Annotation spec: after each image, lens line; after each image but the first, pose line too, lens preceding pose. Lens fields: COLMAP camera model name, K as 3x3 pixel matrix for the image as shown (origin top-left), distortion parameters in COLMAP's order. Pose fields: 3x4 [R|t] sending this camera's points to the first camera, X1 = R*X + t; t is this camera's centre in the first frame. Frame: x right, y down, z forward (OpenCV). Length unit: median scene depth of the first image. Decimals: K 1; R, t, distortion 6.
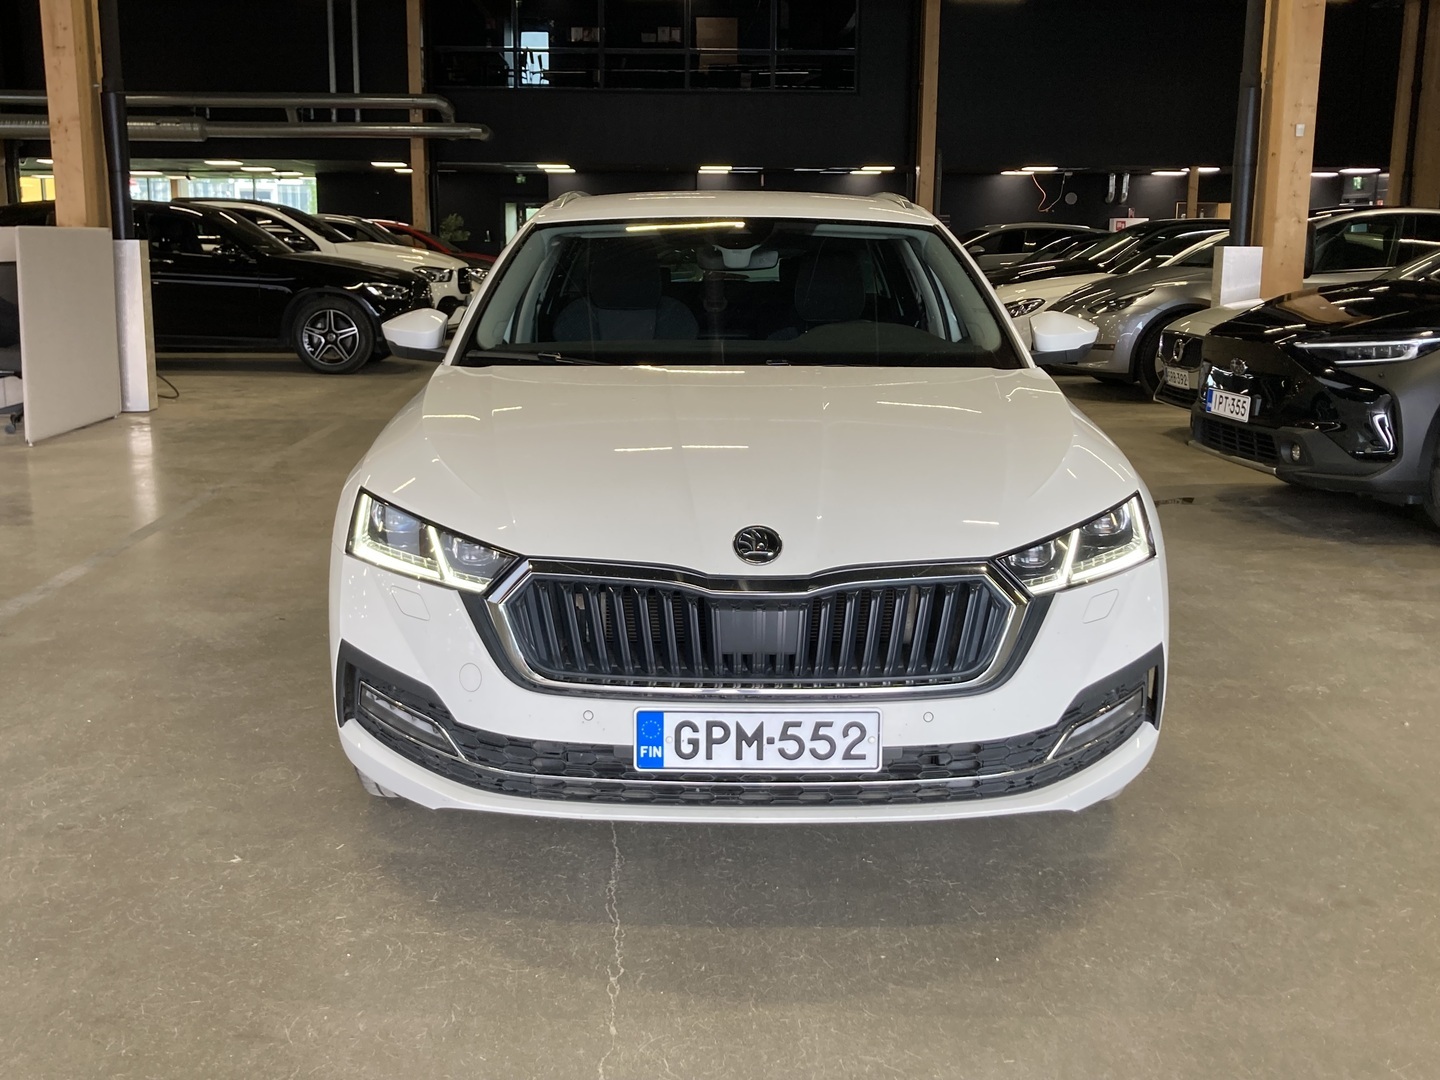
lens RADIAL K [[1523.3, 0, 690.1], [0, 1523.3, 540.0], [0, 0, 1]] dist [0.102178, -0.284999]
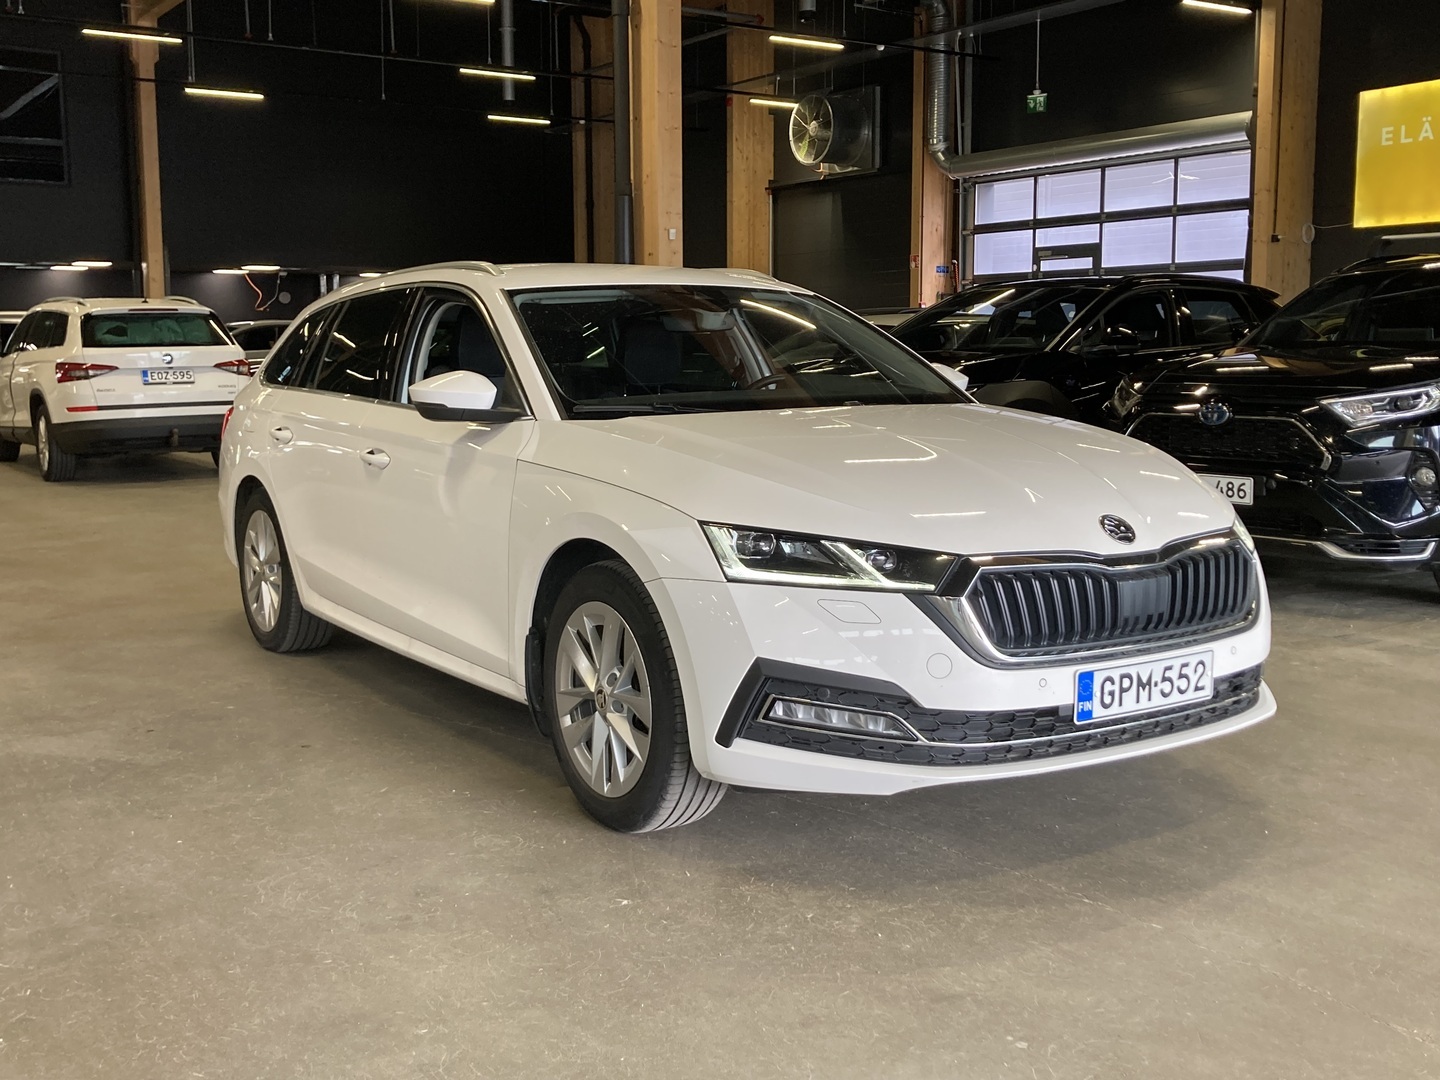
lens RADIAL K [[1523.3, 0, 690.1], [0, 1523.3, 540.0], [0, 0, 1]] dist [0.102178, -0.284999]
pose [[0.843755, -0.079589, 0.530794, -0.888359], [0.114132, 0.992932, -0.032542, 0.011832], [-0.524453, 0.088038, 0.846876, 0.123759]]
